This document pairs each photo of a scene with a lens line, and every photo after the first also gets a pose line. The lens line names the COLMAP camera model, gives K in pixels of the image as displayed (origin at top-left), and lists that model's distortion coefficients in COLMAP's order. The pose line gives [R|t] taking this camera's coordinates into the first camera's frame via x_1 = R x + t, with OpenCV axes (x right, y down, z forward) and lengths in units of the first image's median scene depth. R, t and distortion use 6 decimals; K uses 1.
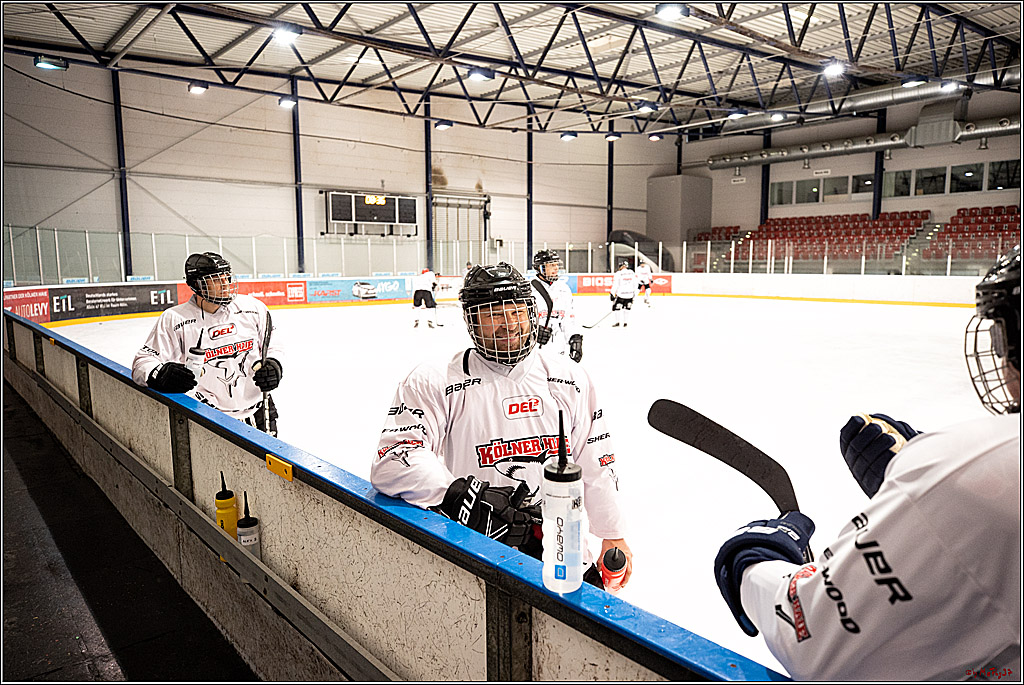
lens RADIAL K [[657.5, 0, 511.8], [0, 657.5, 340.0], [0, 0, 1]] dist [-0.012456, 0.012681]
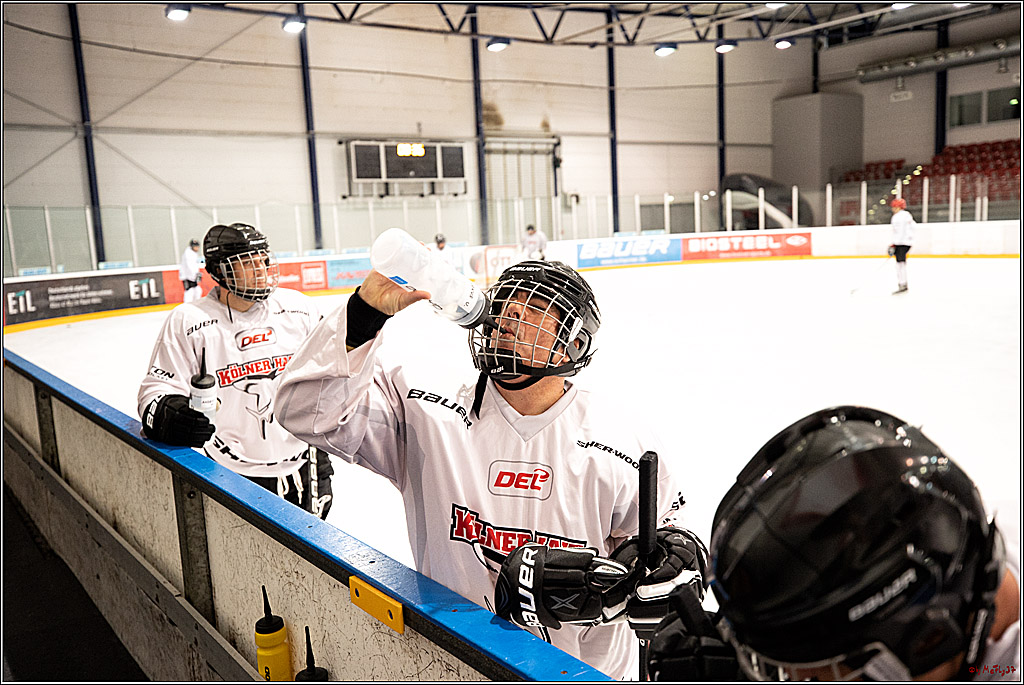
lens RADIAL K [[855.6, 0, 516.8], [0, 855.6, 339.6], [0, 0, 1]] dist [0.017147, 0.014597]
pose [[0.996060, -0.033885, -0.081958, -0.011708], [0.035086, 0.999296, 0.013259, -0.002601], [0.081451, -0.016082, 0.996548, 0.019882]]
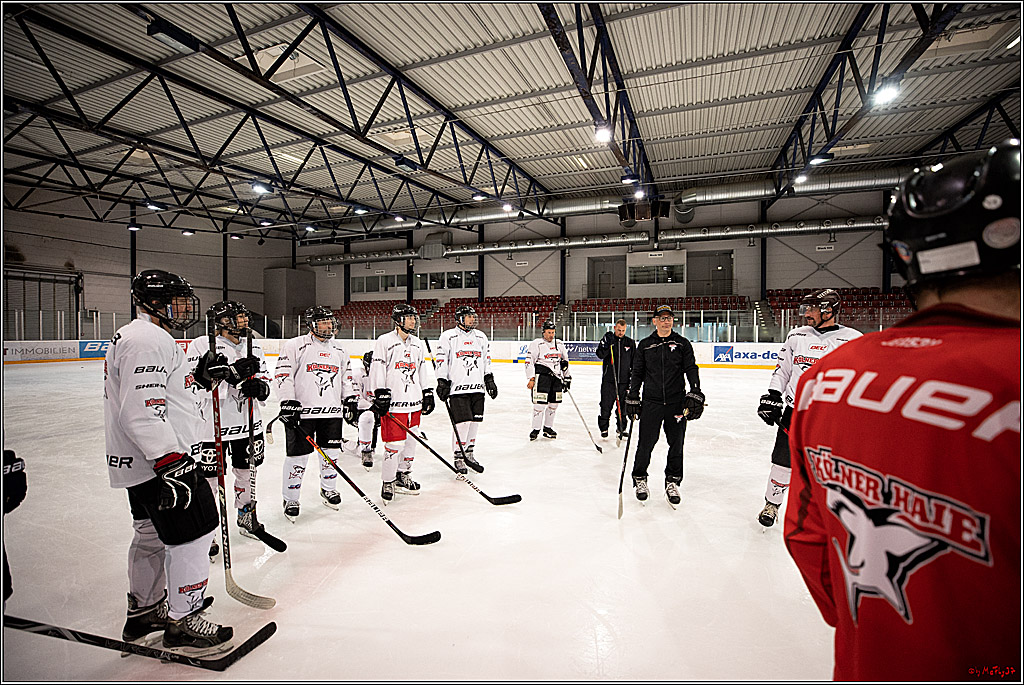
lens RADIAL K [[472.2, 0, 516.6], [0, 472.2, 337.6], [0, 0, 1]] dist [-0.036148, 0.012046]
pose [[0.887000, 0.002062, 0.461764, 0.308120], [0.045944, 0.994634, -0.092696, 0.008174], [-0.459477, 0.103437, 0.882146, -0.081260]]
